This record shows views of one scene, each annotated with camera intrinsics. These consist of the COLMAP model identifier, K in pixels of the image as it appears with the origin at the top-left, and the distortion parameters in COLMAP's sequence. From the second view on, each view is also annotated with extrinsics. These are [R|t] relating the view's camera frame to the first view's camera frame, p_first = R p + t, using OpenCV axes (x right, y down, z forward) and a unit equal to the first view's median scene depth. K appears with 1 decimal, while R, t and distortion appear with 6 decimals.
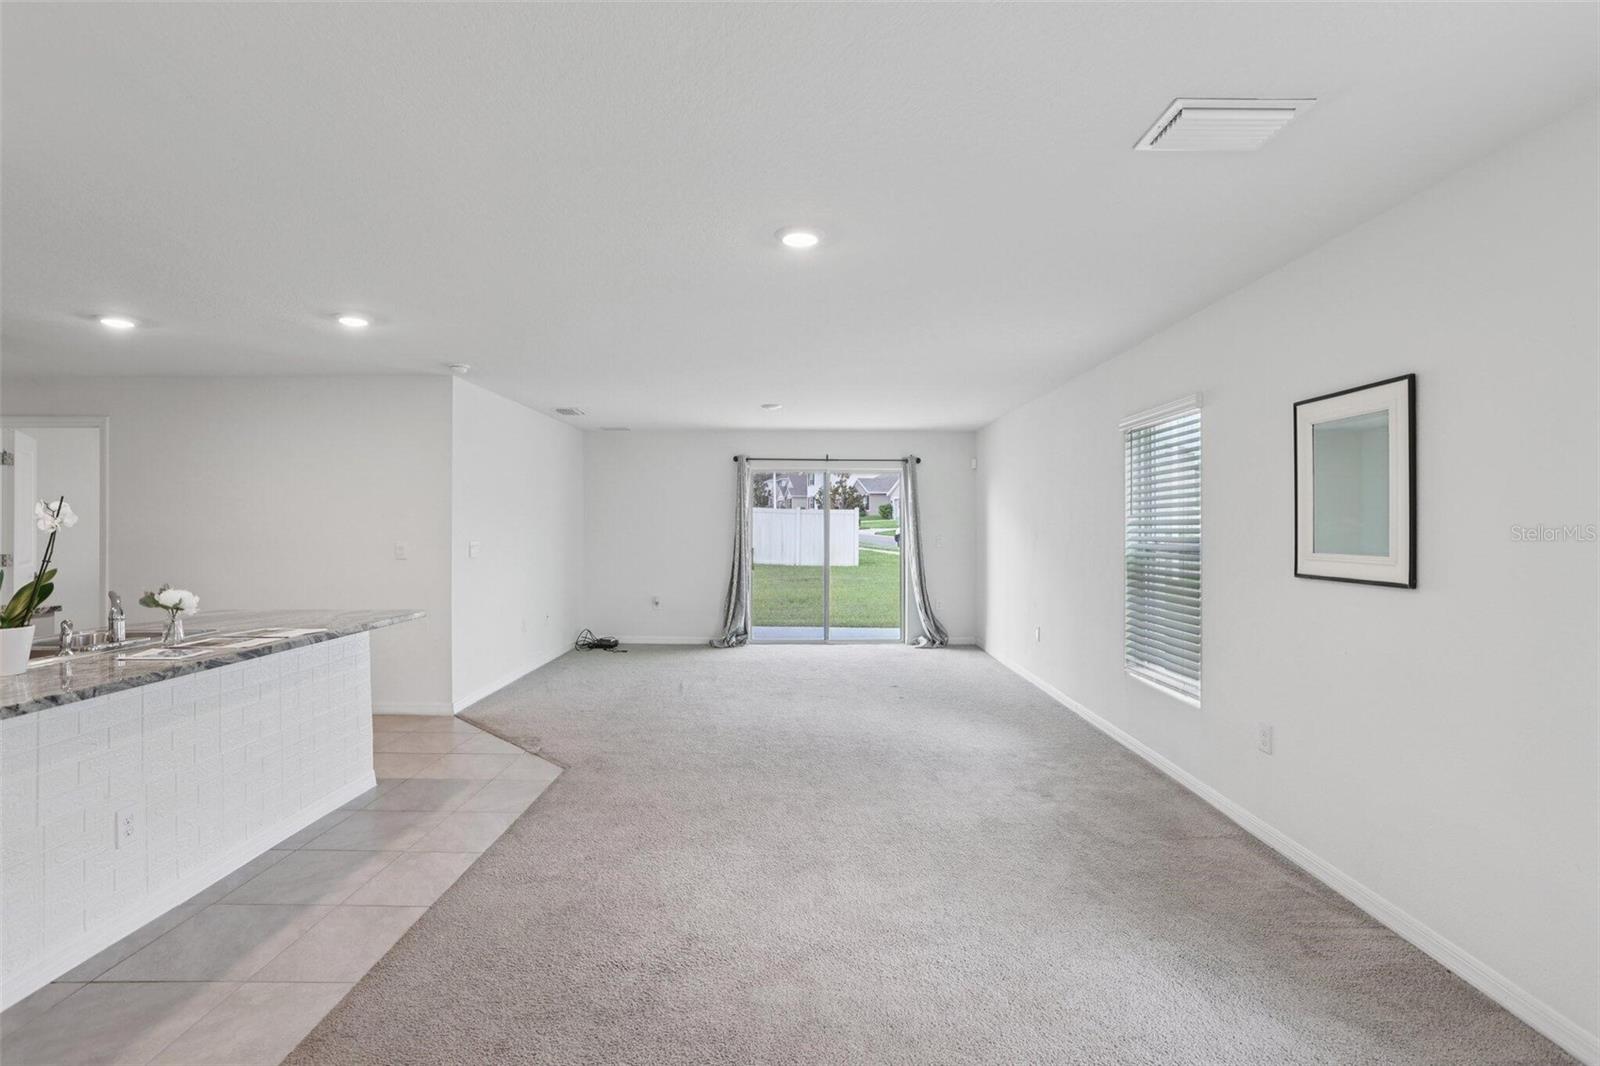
lens RADIAL K [[772.2, 0, 799.4], [0, 772.2, 523.4], [0, 0, 1]] dist [-0.069526, 0.042662]
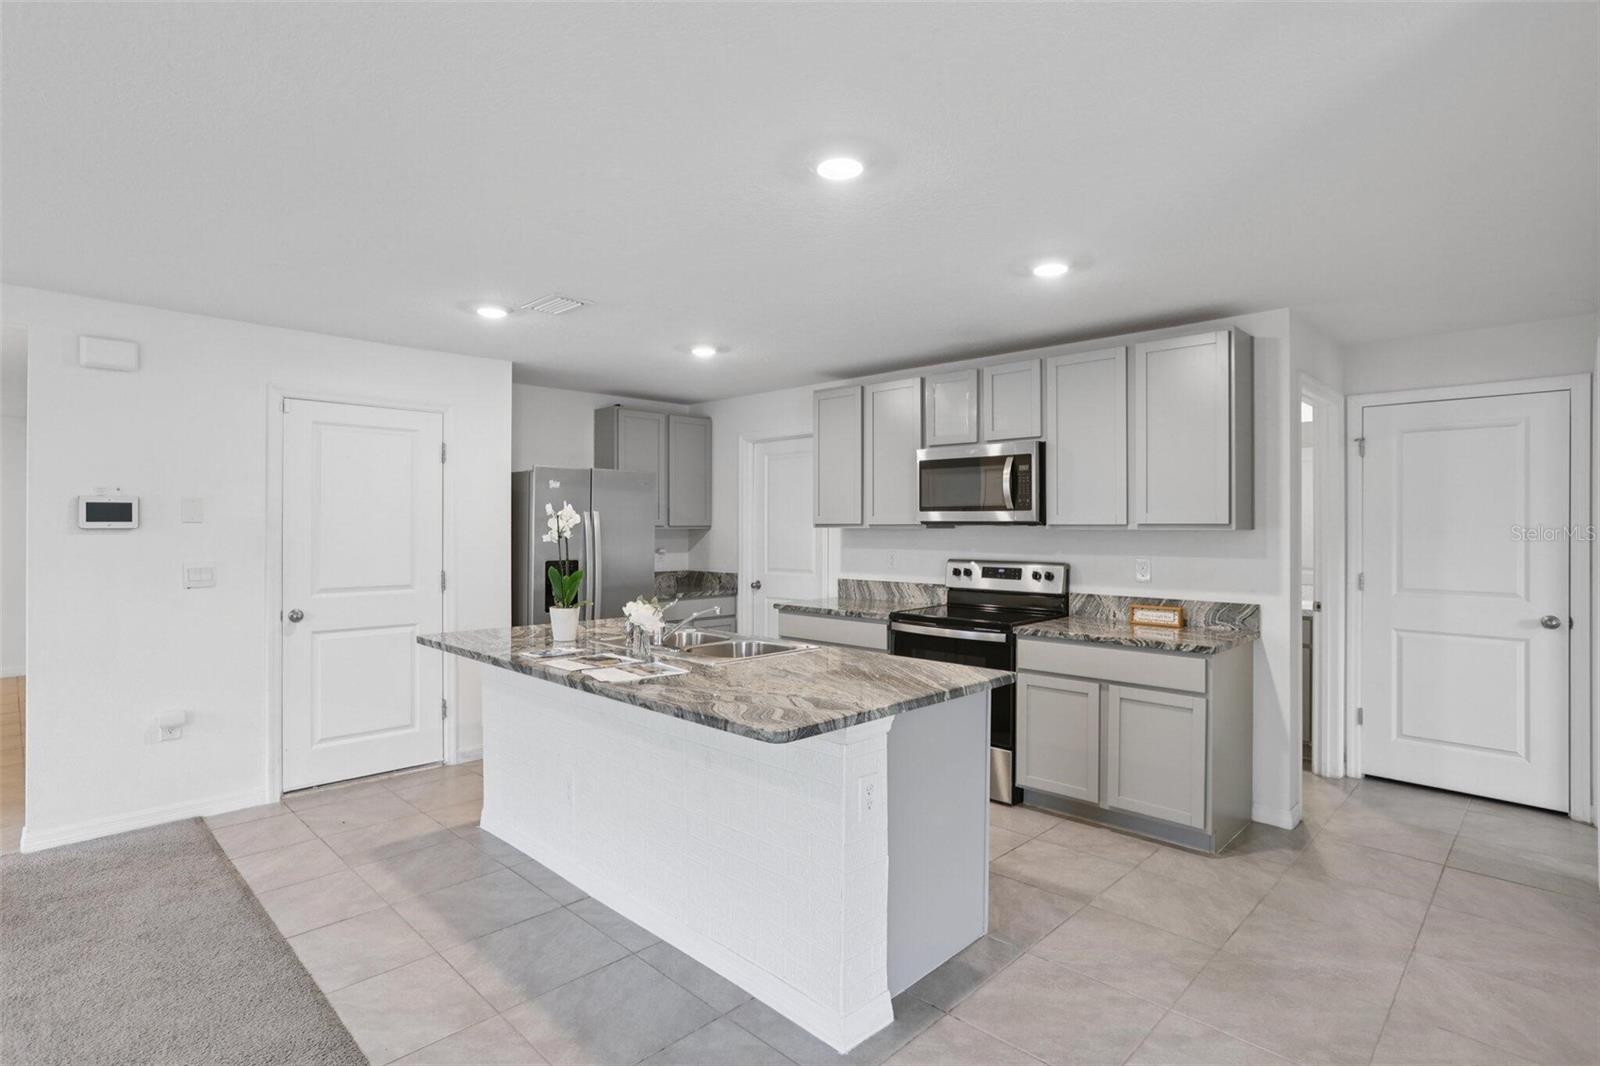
lens RADIAL K [[801.3, 0, 804.5], [0, 801.3, 524.6], [0, 0, 1]] dist [-0.050849, 0.038381]
pose [[-0.700257, -0.001152, -0.713890, -0.147155], [0.000841, 0.999997, -0.002438, -0.008354], [0.713890, -0.002307, -0.700254, 1.236798]]
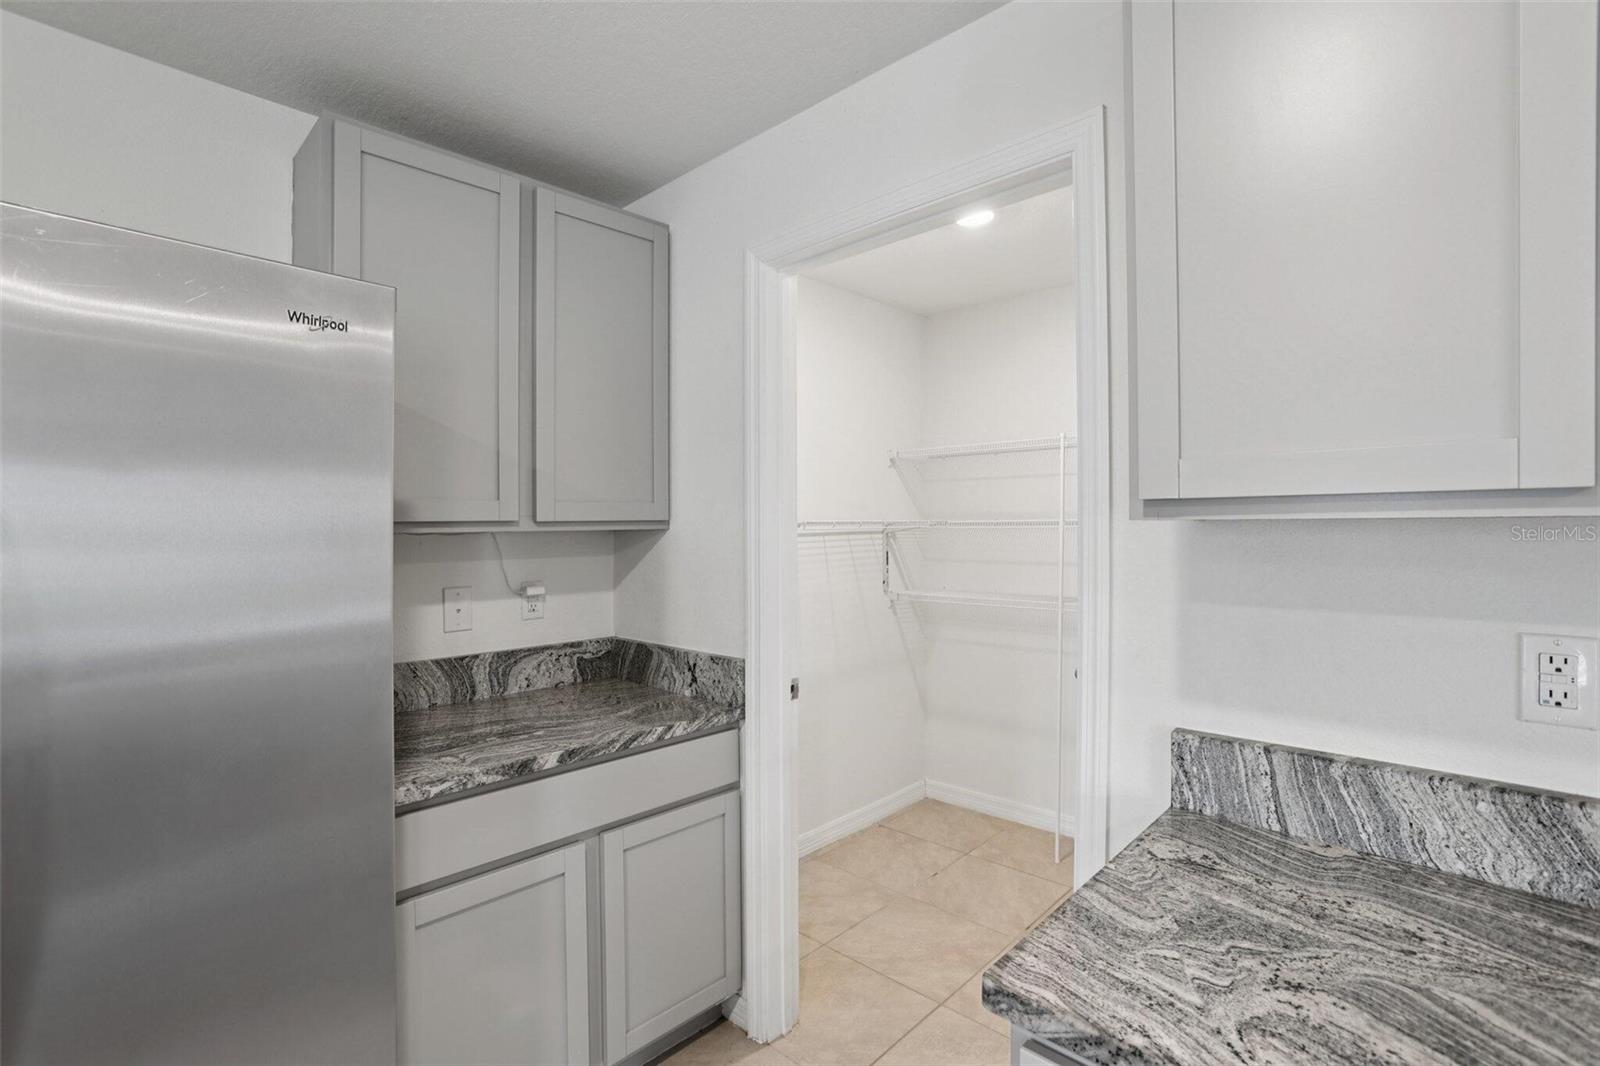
lens RADIAL K [[745.0, 0, 800.2], [0, 745.0, 526.0], [0, 0, 1]] dist [-0.075446, 0.044389]
pose [[-0.694027, 0.006636, -0.719918, -0.803662], [0.009432, 0.999956, 0.000125, -0.004938], [0.719887, -0.006703, -0.694059, 0.464639]]
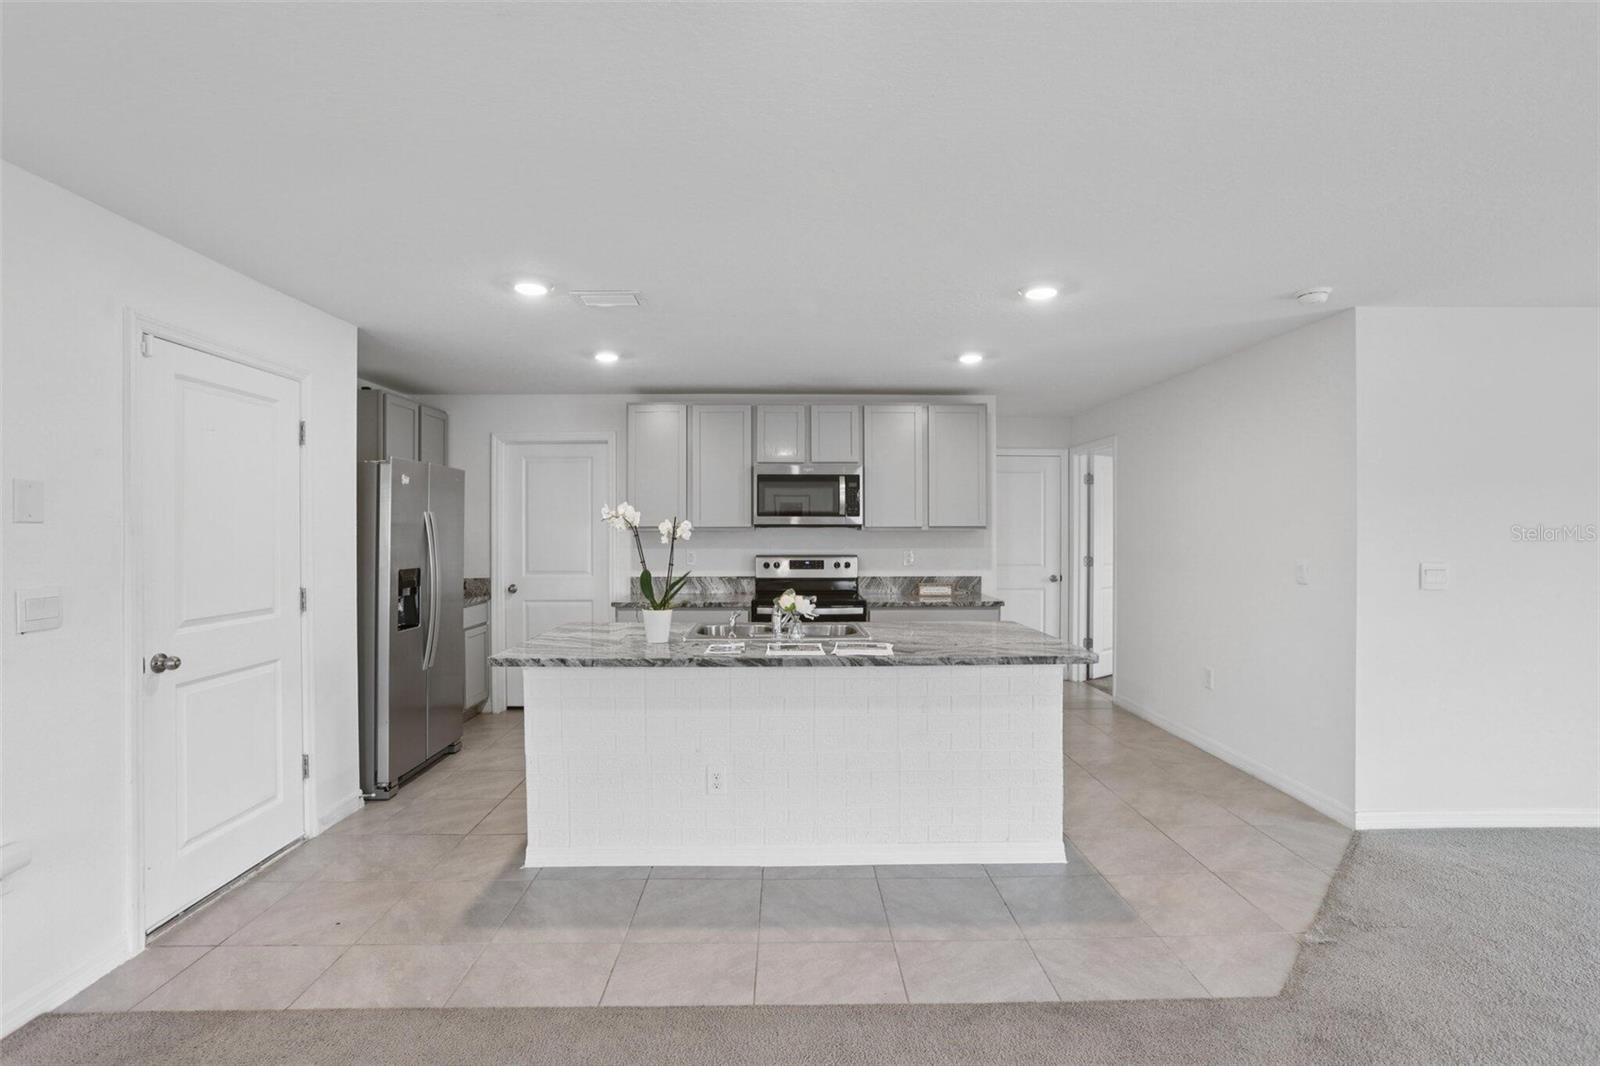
lens RADIAL K [[745.0, 0, 800.2], [0, 745.0, 526.0], [0, 0, 1]] dist [-0.075446, 0.044389]
pose [[0.019834, -0.003527, -0.999797, 0.190446], [0.002909, 0.999990, -0.003470, -0.007827], [0.999799, -0.002839, 0.019844, 0.641577]]
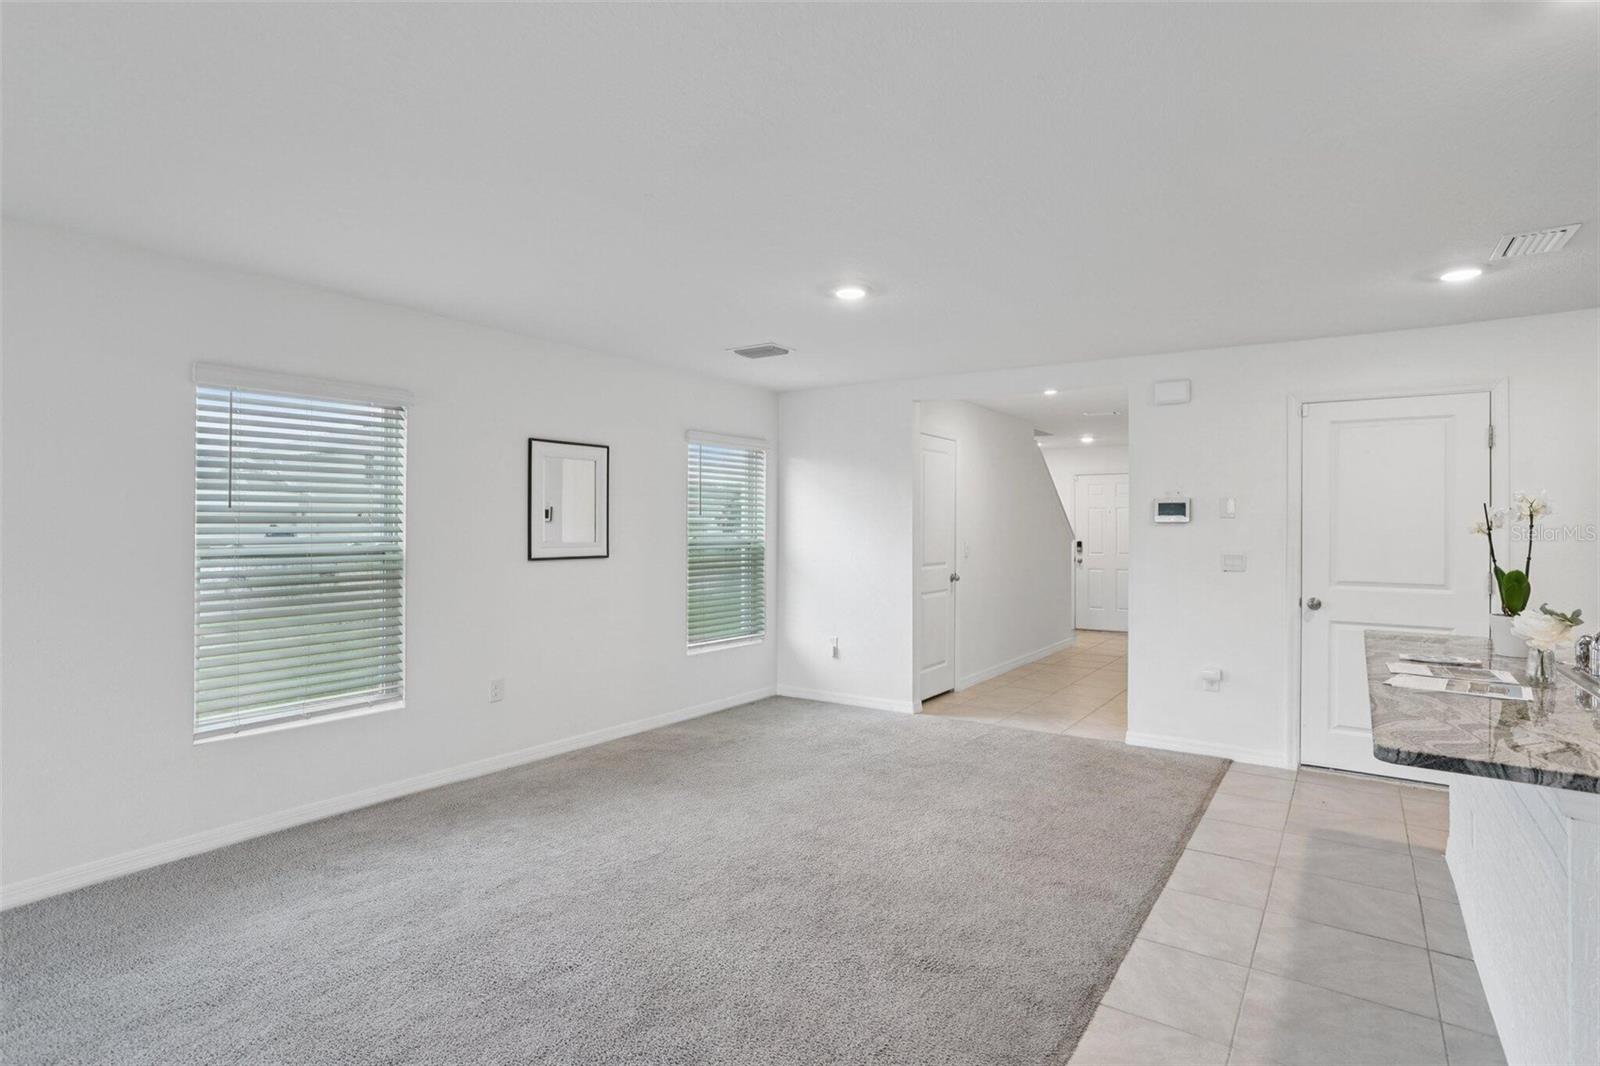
lens RADIAL K [[826.6, 0, 807.1], [0, 826.6, 525.9], [0, 0, 1]] dist [-0.001312, 0.000827]
pose [[-0.831029, -0.003937, 0.556215, -0.443070], [-0.006108, 0.999979, -0.002047, 0.003455], [-0.556196, -0.005099, -0.831036, 1.390178]]
